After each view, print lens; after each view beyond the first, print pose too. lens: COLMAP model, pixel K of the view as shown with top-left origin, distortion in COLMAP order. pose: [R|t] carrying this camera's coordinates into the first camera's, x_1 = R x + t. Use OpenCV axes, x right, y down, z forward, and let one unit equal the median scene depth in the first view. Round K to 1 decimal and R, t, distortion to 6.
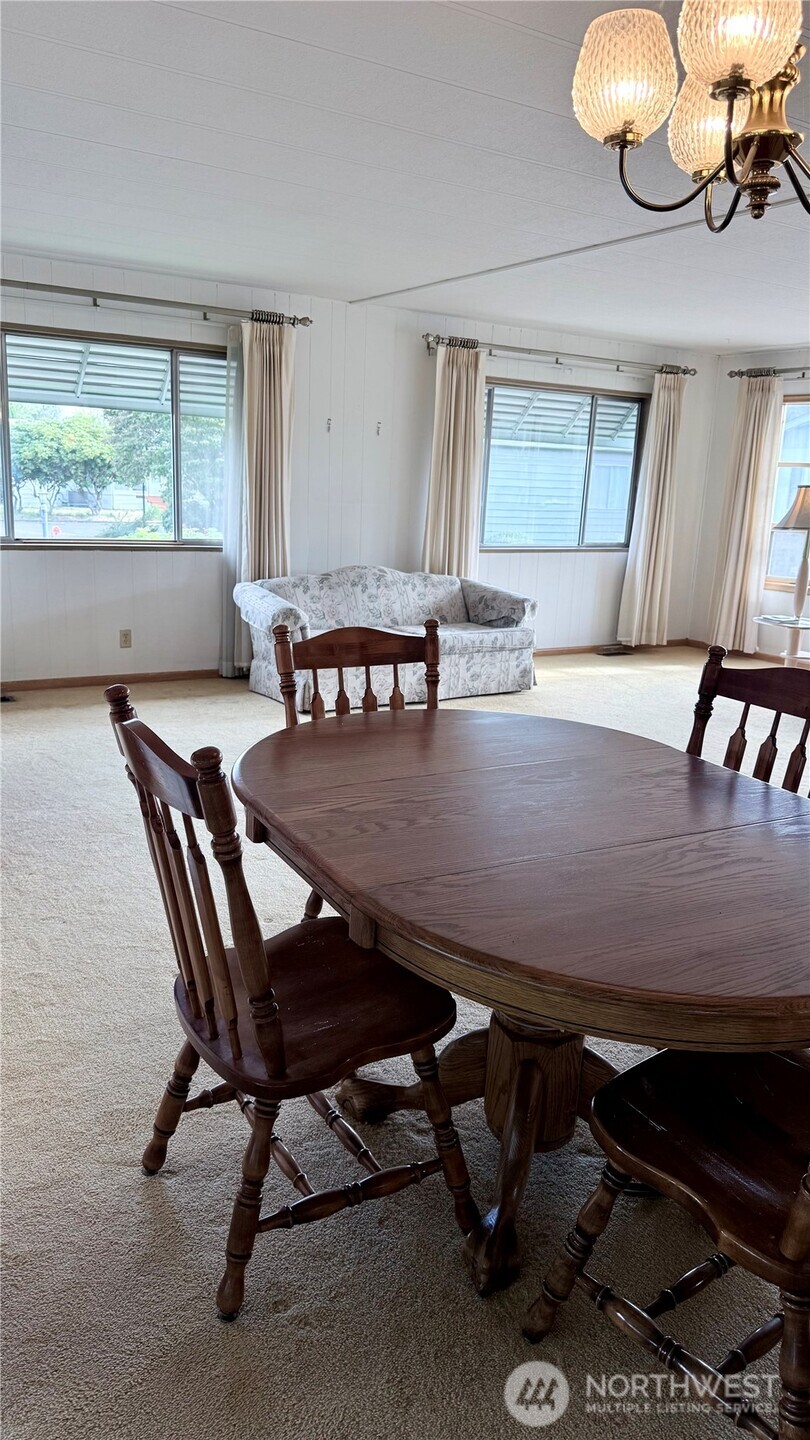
lens RADIAL K [[1013.1, 0, 406.3], [0, 1013.1, 738.0], [0, 0, 1]] dist [0.098379, -0.137595]
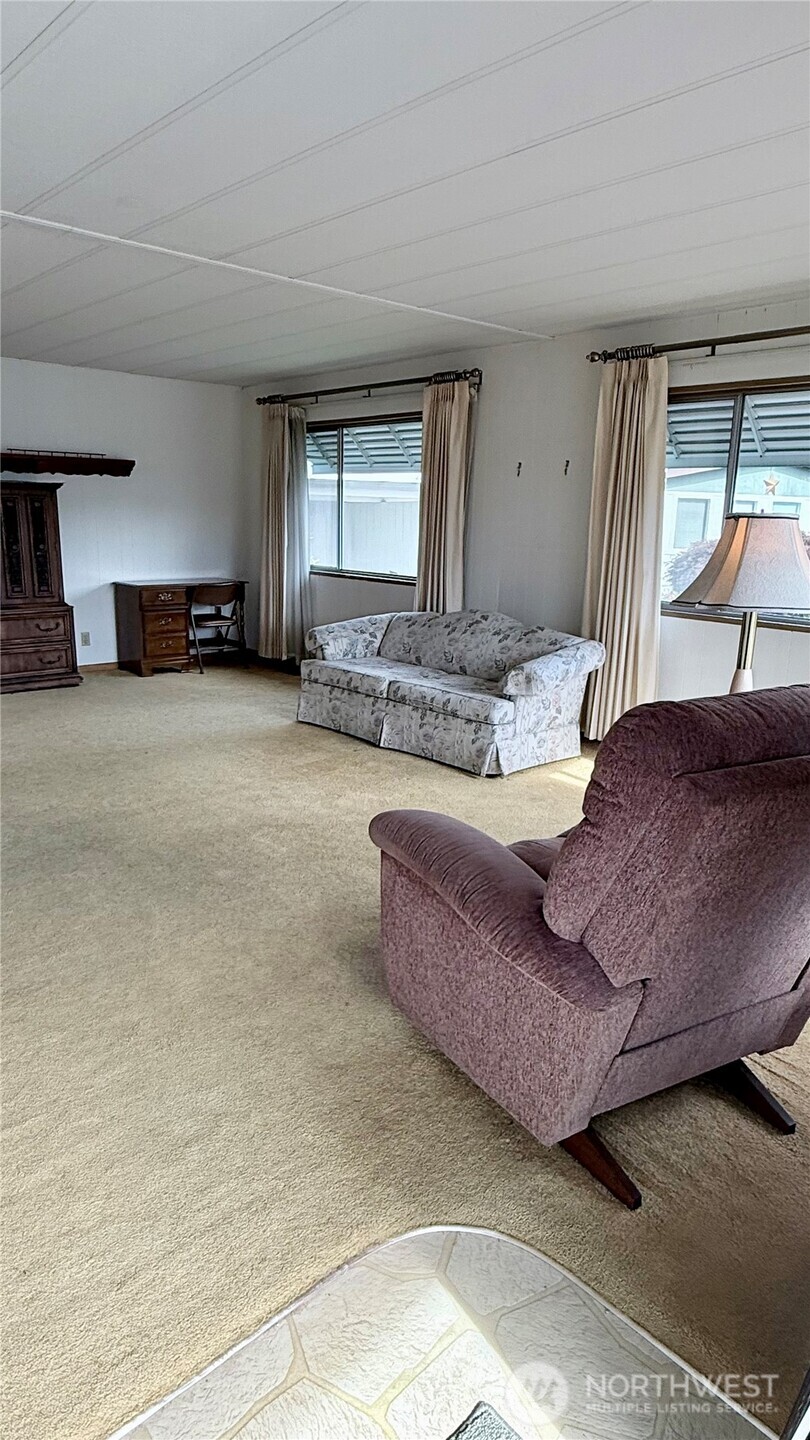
lens RADIAL K [[868.3, 0, 412.7], [0, 868.3, 726.2], [0, 0, 1]] dist [-0.015041, 0.008853]
pose [[0.196413, 0.211354, -0.957471, 0.798207], [-0.257466, 0.953344, 0.157627, -0.187217], [0.946115, 0.215556, 0.241666, 0.803565]]
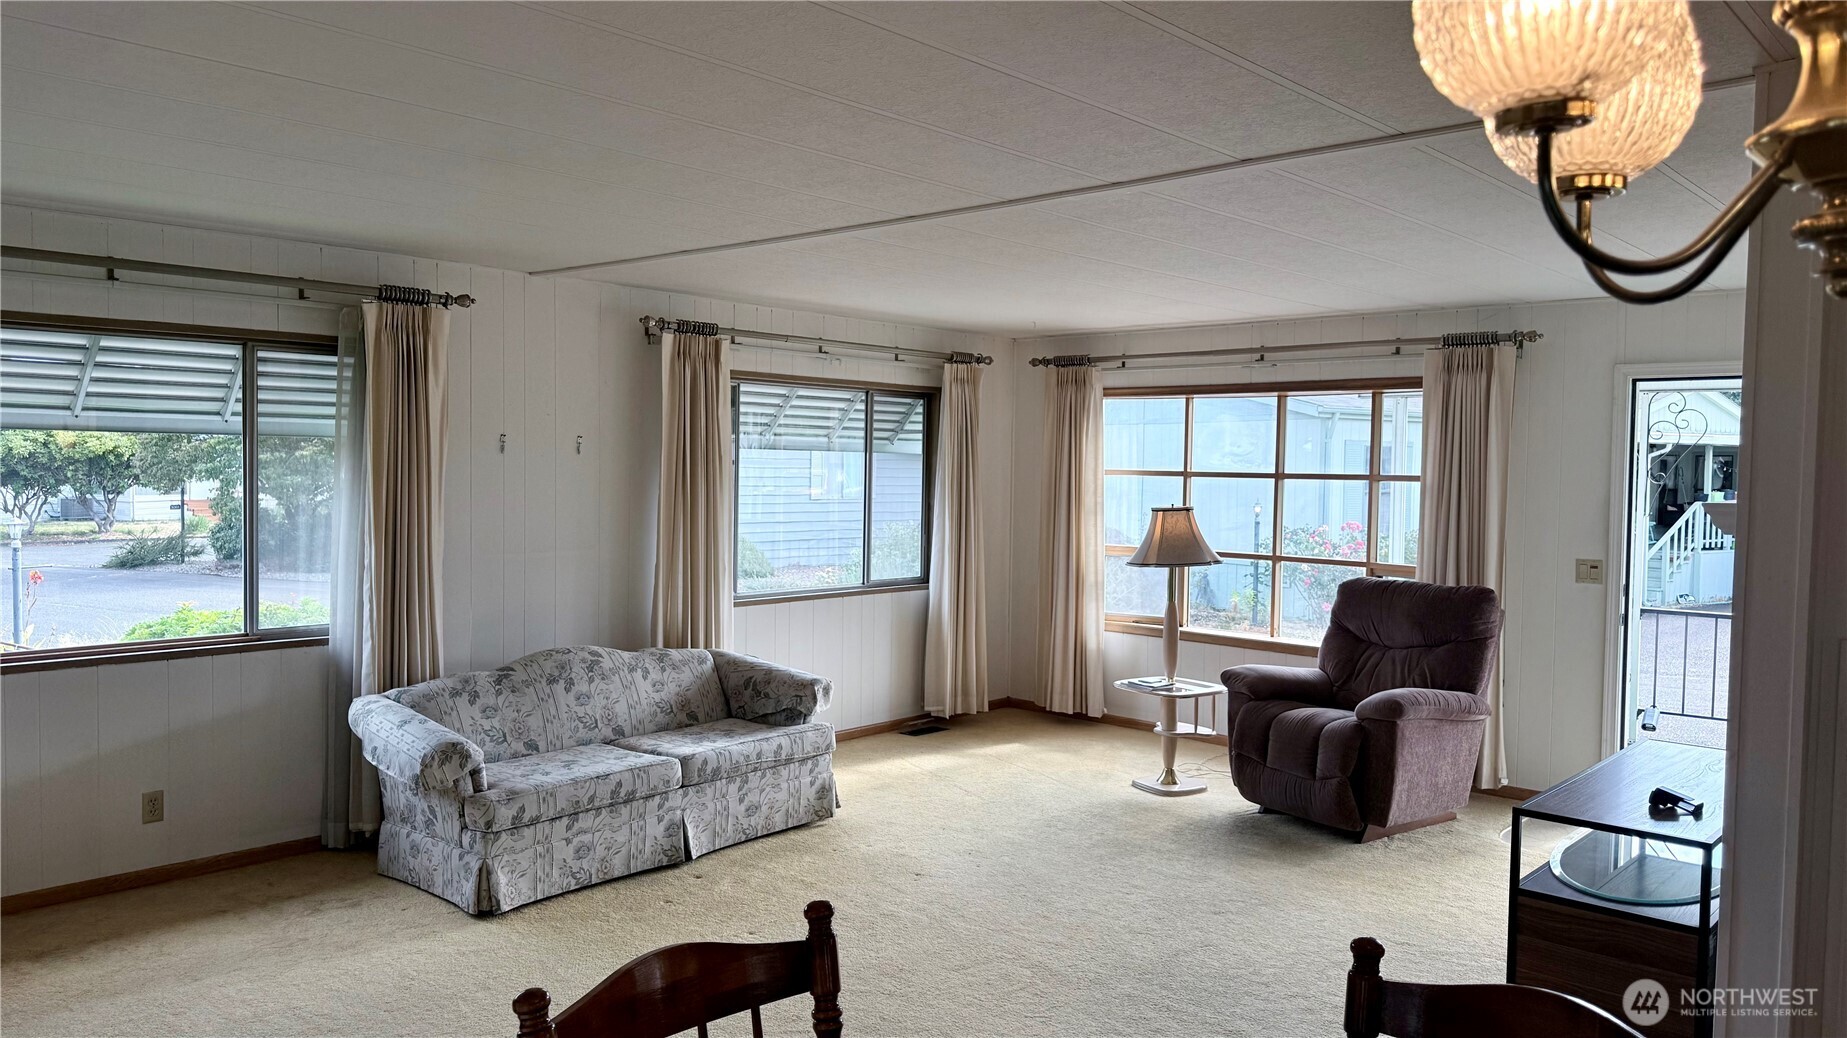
lens RADIAL K [[1299.4, 0, 928.7], [0, 1299.4, 518.2], [0, 0, 1]] dist [0.098379, -0.137595]
pose [[0.963337, -0.038812, 0.265471, -0.039357], [0.090563, 0.978447, -0.185581, -0.077689], [-0.252547, 0.202819, 0.946089, 0.133597]]
